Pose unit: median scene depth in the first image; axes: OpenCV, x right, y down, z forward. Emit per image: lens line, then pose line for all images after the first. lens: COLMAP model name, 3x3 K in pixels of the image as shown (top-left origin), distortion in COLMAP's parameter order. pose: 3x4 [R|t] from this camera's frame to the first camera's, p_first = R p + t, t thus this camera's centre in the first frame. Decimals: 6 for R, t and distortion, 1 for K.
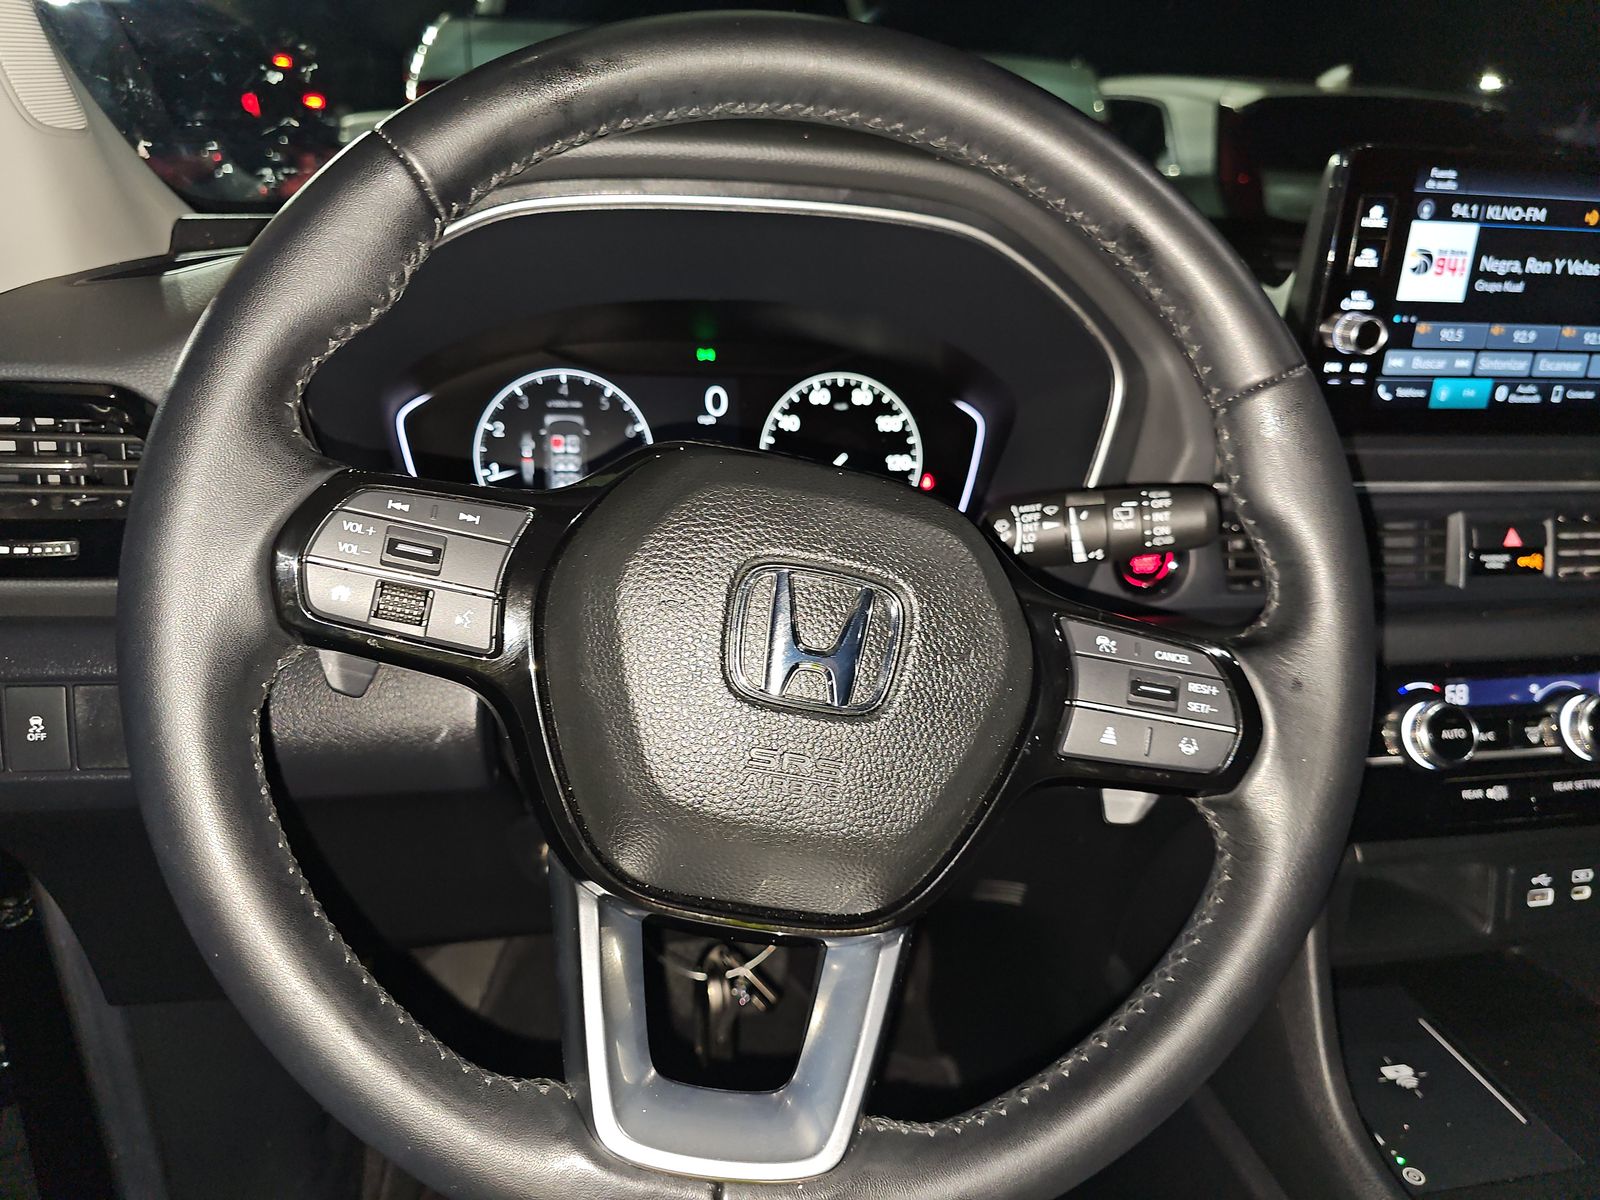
lens RADIAL K [[1078.0, 0, 791.3], [0, 1078.0, 558.5], [0, 0, 1]] dist [0.024572, -0.015255]
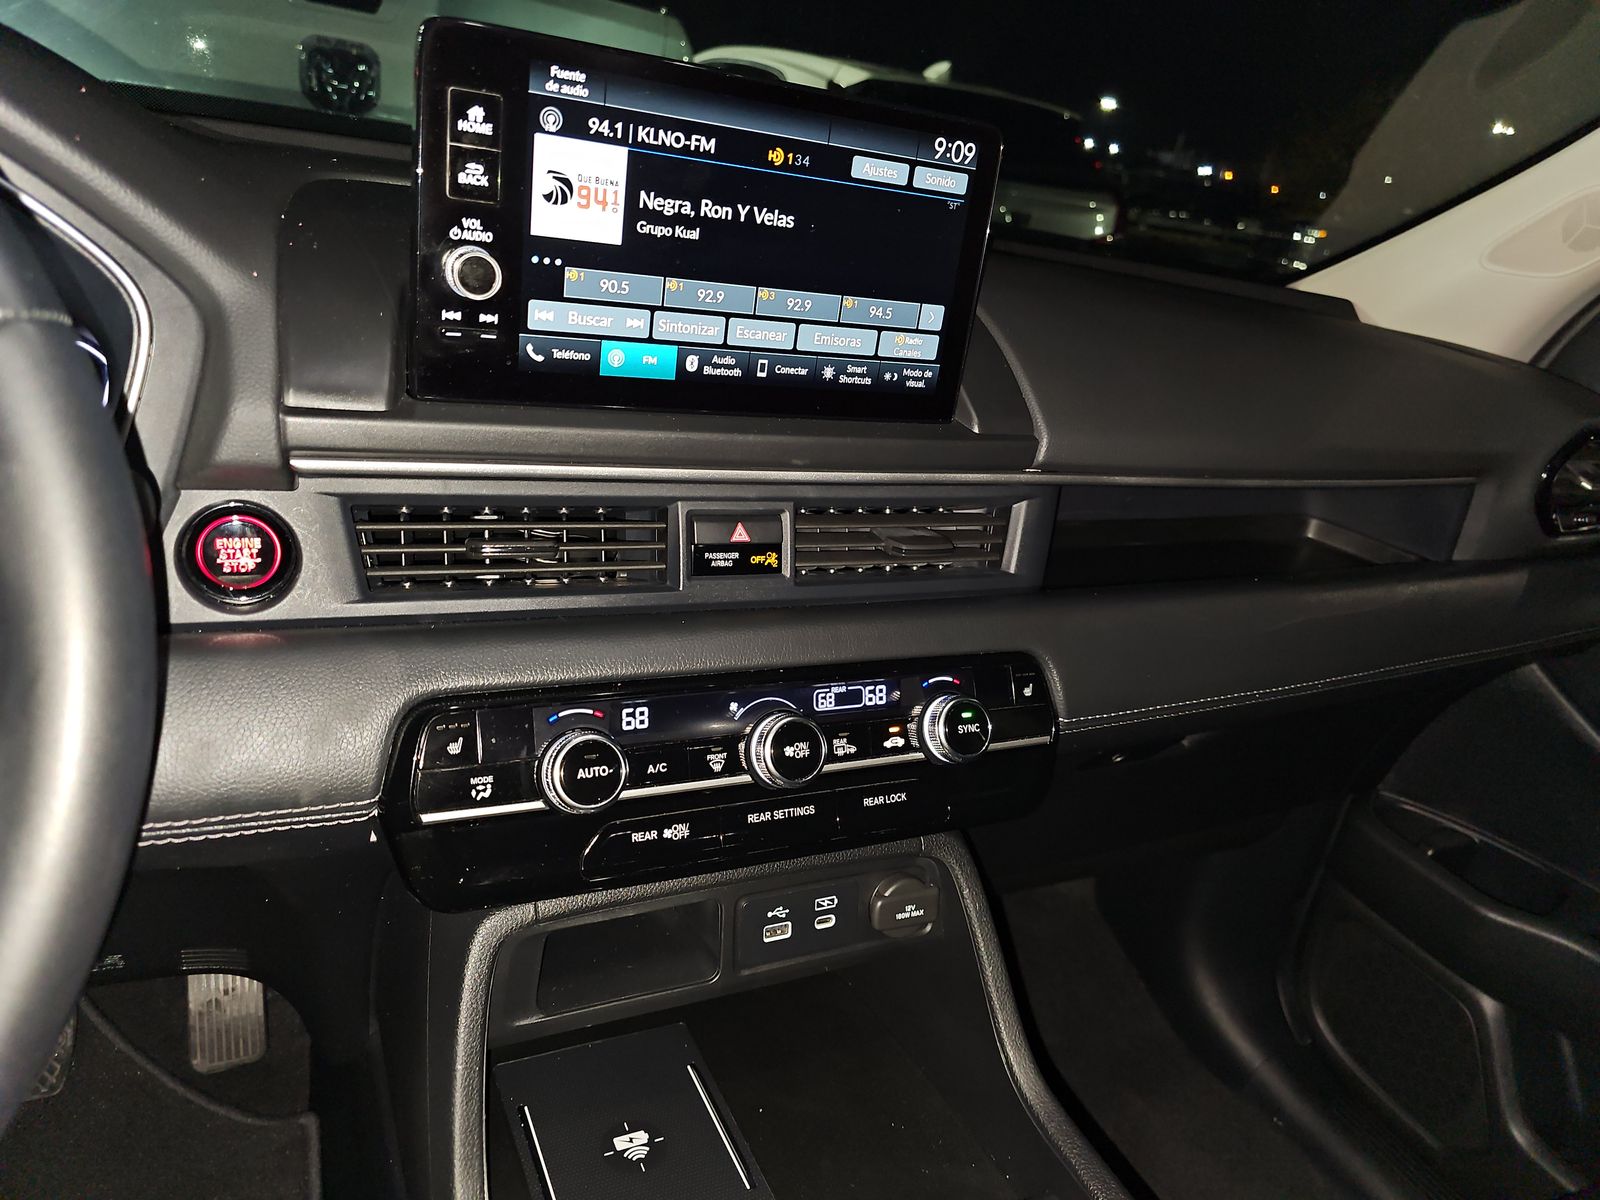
lens RADIAL K [[1078.0, 0, 799.5], [0, 1078.0, 599.1], [0, 0, 1]] dist [0.024572, -0.015255]
pose [[0.962838, -0.010388, 0.269881, 0.522156], [-0.004878, 0.998428, 0.055835, -0.016414], [-0.270037, -0.055077, 0.961273, 0.165864]]
